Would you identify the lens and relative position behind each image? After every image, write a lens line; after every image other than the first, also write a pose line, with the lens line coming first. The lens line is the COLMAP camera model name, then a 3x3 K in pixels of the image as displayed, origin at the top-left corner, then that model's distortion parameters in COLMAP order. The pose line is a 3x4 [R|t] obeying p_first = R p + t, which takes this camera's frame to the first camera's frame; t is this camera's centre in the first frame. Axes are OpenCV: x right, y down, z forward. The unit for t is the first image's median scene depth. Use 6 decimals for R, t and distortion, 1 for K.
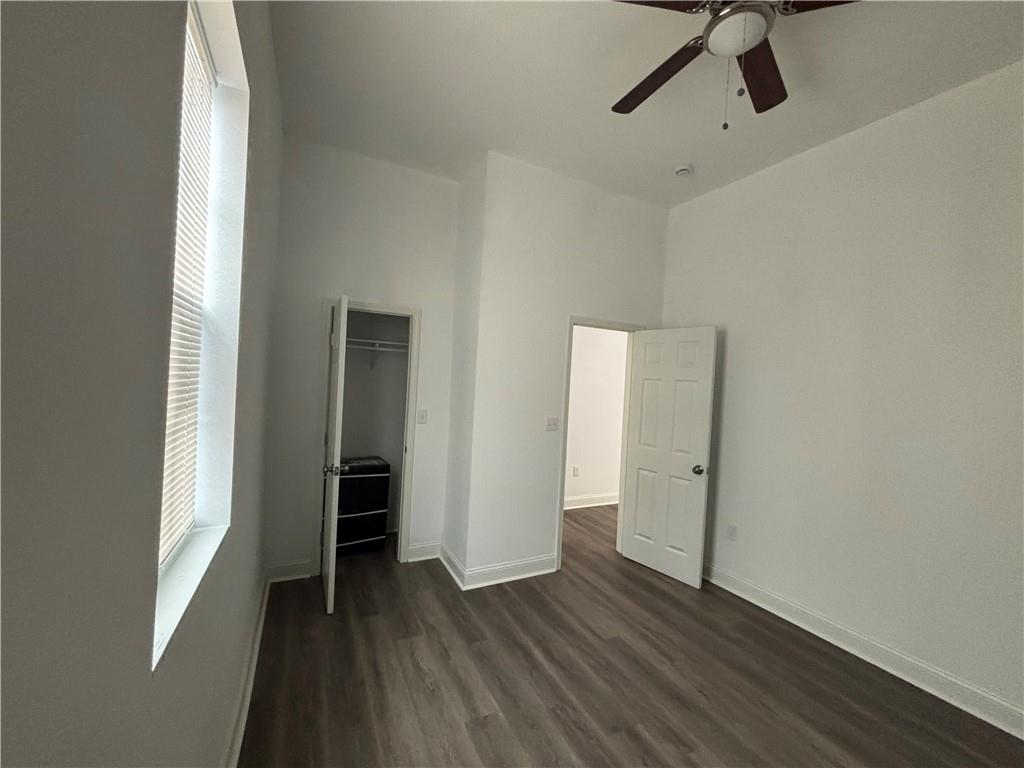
lens RADIAL K [[408.2, 0, 509.5], [0, 408.2, 382.3], [0, 0, 1]] dist [0.003159, 0.000420]
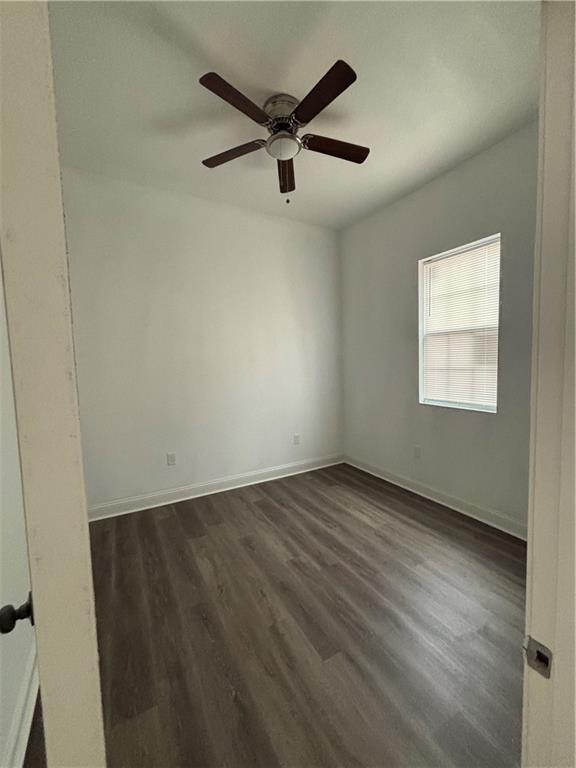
lens RADIAL K [[306.2, 0, 288.0], [0, 306.2, 384.0], [0, 0, 1]] dist [0.003159, 0.000420]
pose [[-0.998114, -0.022464, -0.057135, 0.484148], [-0.026658, 0.996921, 0.073740, 0.052457], [0.055302, 0.075124, -0.995639, 1.965342]]
